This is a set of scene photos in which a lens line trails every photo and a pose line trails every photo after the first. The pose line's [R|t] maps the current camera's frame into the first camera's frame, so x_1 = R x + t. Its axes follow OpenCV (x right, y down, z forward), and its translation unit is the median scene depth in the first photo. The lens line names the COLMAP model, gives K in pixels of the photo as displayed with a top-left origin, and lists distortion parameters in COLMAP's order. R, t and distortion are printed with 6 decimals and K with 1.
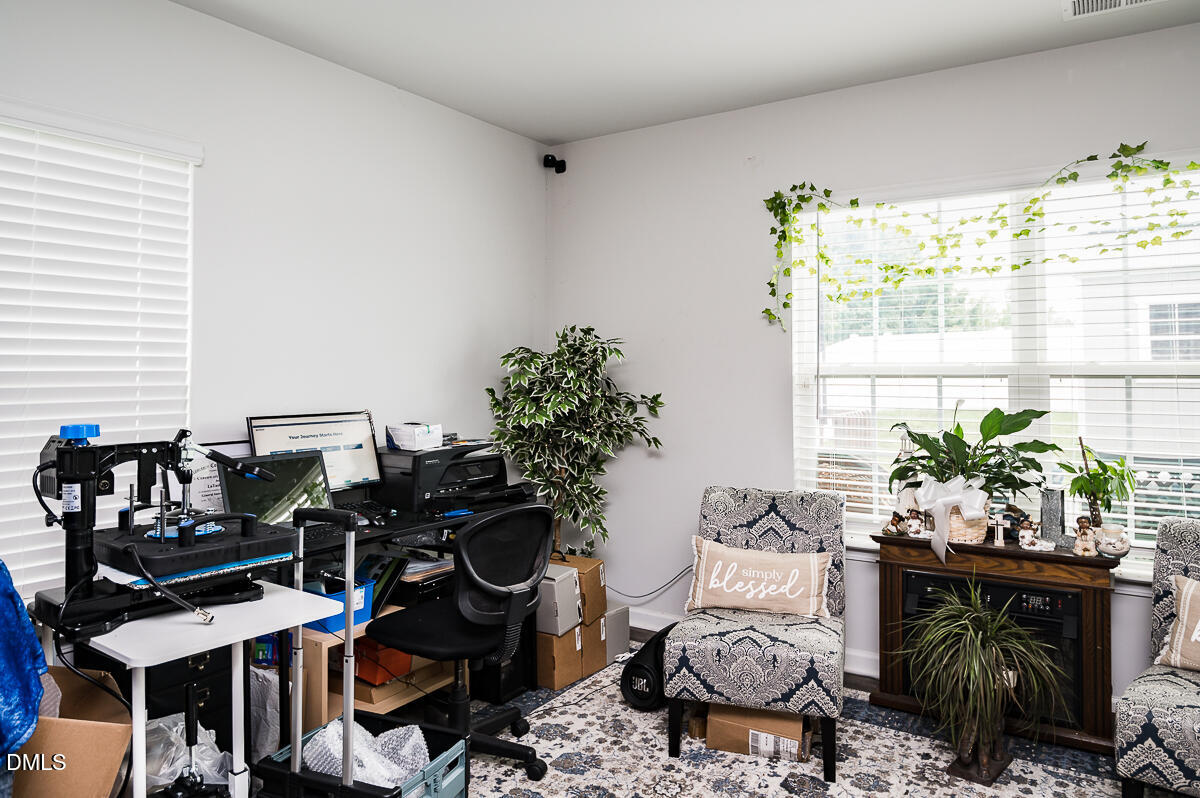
lens RADIAL K [[781.6, 0, 610.6], [0, 781.6, 352.2], [0, 0, 1]] dist [0.001405, -0.001297]
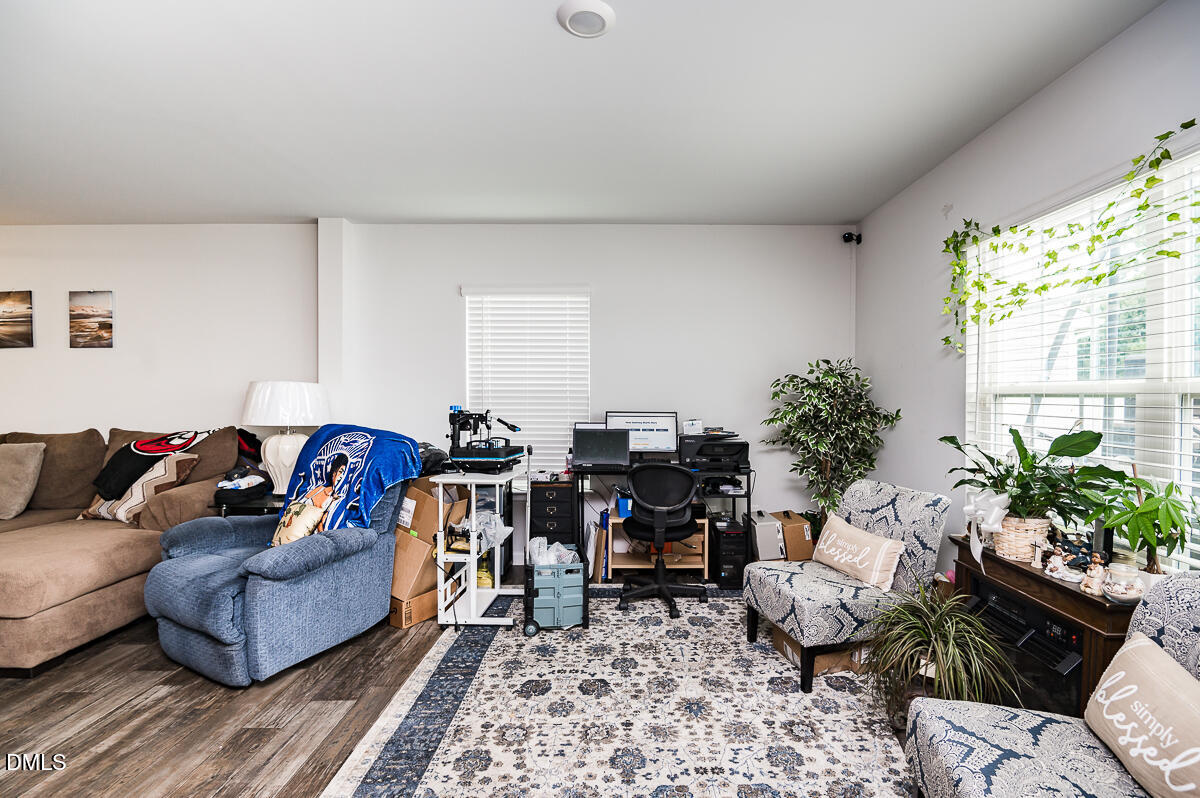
lens RADIAL K [[565.4, 0, 633.4], [0, 565.4, 401.1], [0, 0, 1]] dist [0.000777, -0.006723]
pose [[0.558375, 0.015414, -0.829446, 0.774983], [0.014543, 0.999492, 0.028365, 0.011848], [0.829461, -0.027901, 0.557867, 0.187327]]
